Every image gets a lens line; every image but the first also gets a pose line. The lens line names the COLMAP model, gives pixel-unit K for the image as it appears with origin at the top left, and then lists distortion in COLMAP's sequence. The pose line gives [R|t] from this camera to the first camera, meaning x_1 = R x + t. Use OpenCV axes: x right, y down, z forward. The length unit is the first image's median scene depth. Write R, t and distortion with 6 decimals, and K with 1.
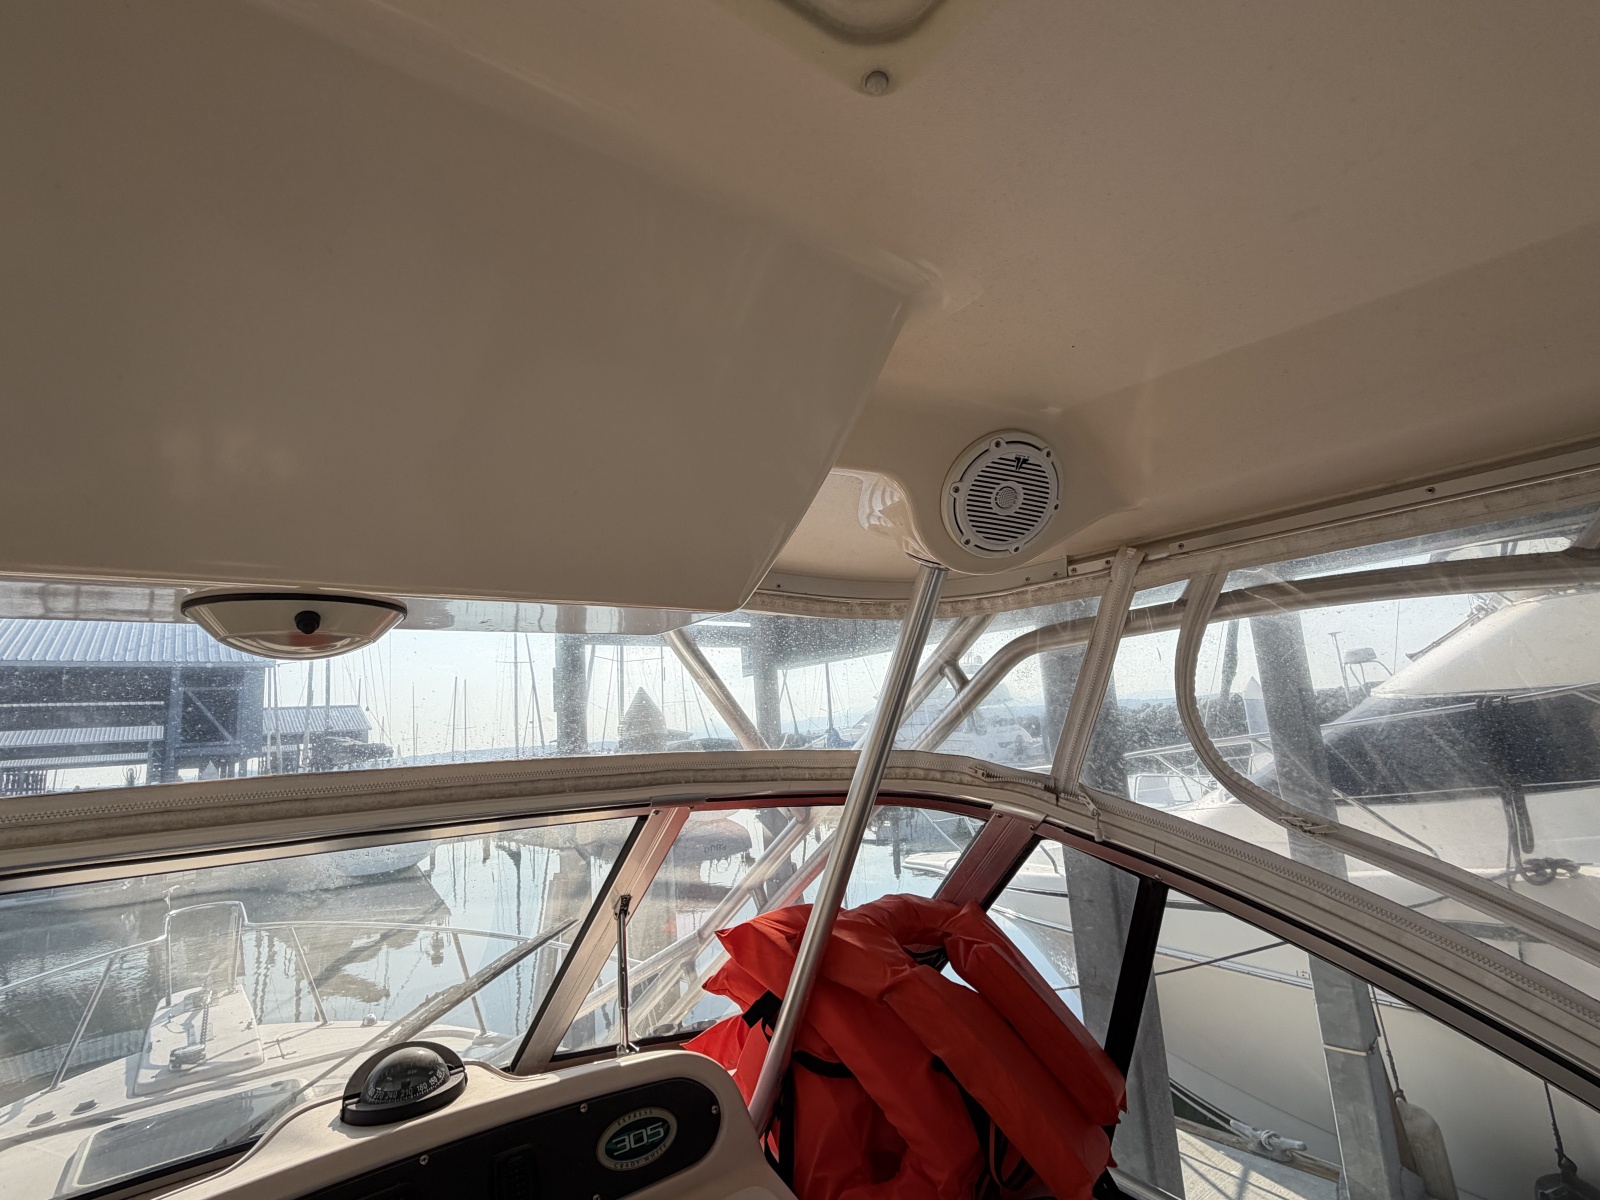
lens RADIAL K [[773.6, 0, 800.0], [0, 773.6, 600.0], [0, 0, 1]] dist [0.000958, 0.000990]
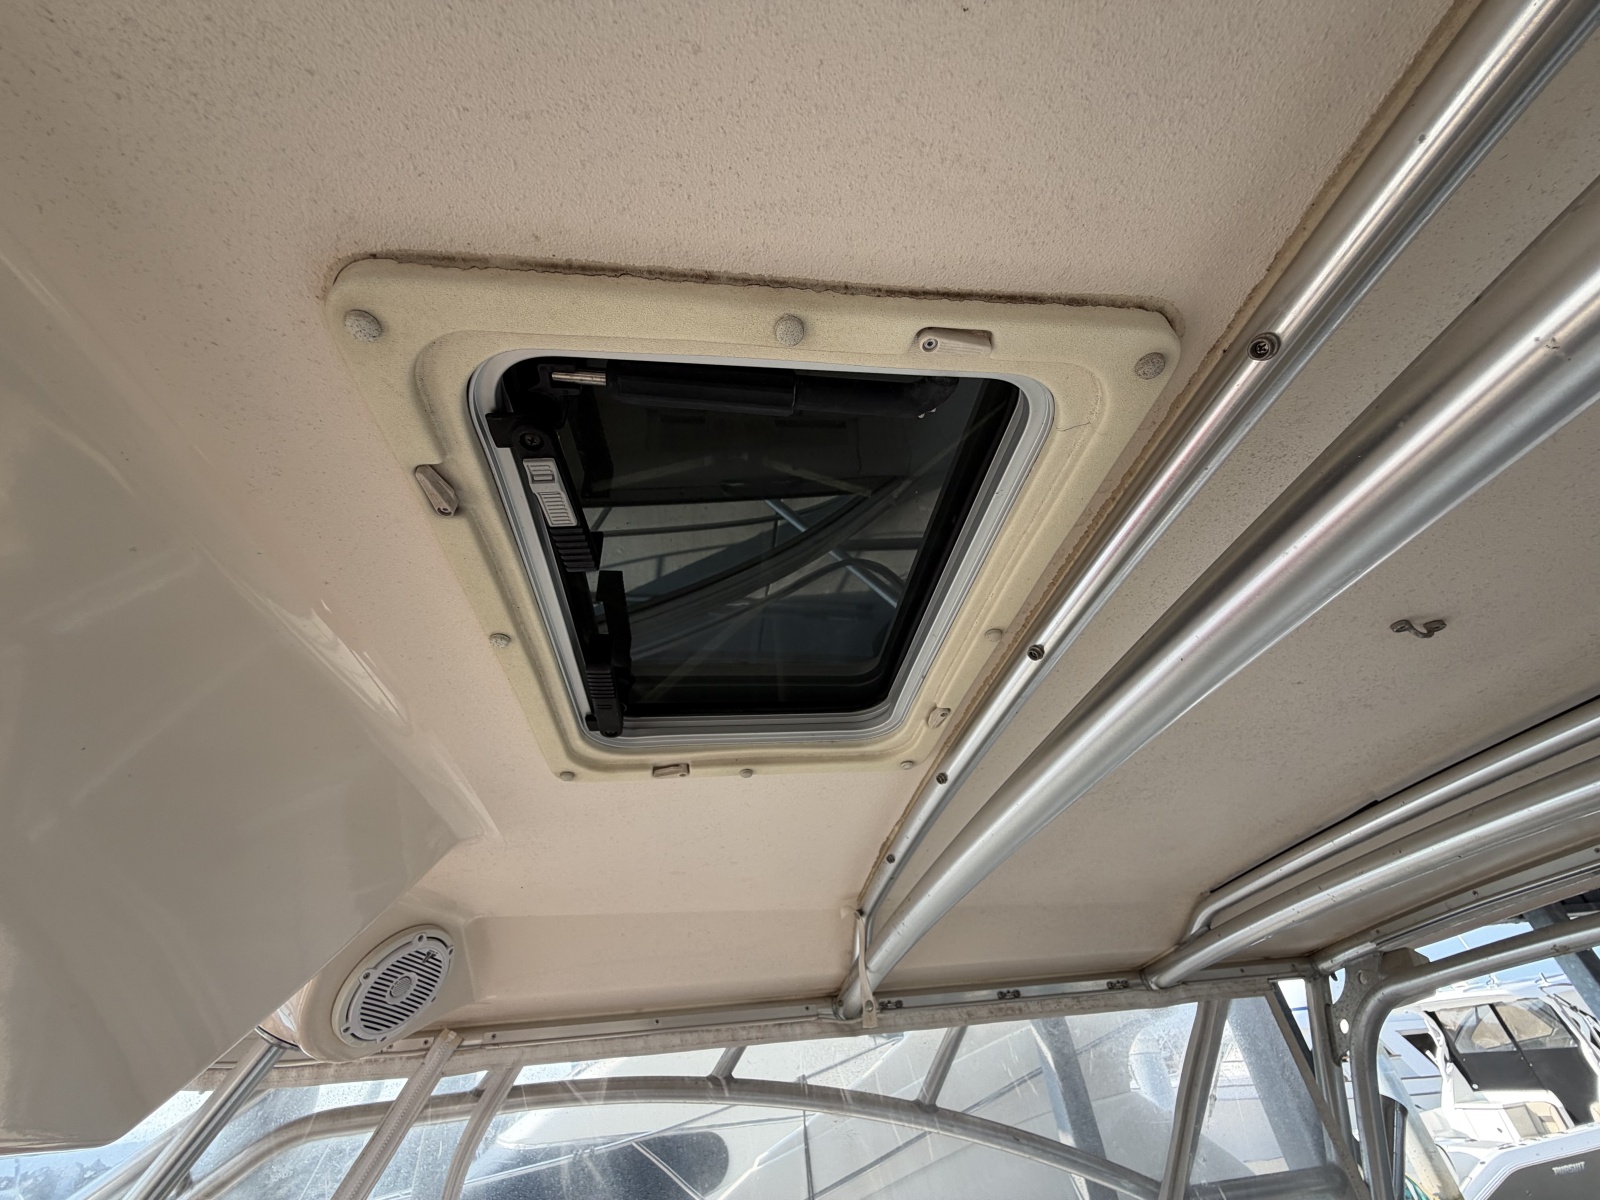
lens RADIAL K [[642.9, 0, 800.0], [0, 642.9, 600.0], [0, 0, 1]] dist [0.001016, 0.000320]
pose [[0.514931, 0.531253, 0.672768, -0.340010], [-0.091807, 0.814478, -0.572886, -0.096797], [-0.852302, 0.233232, 0.468172, -0.078414]]
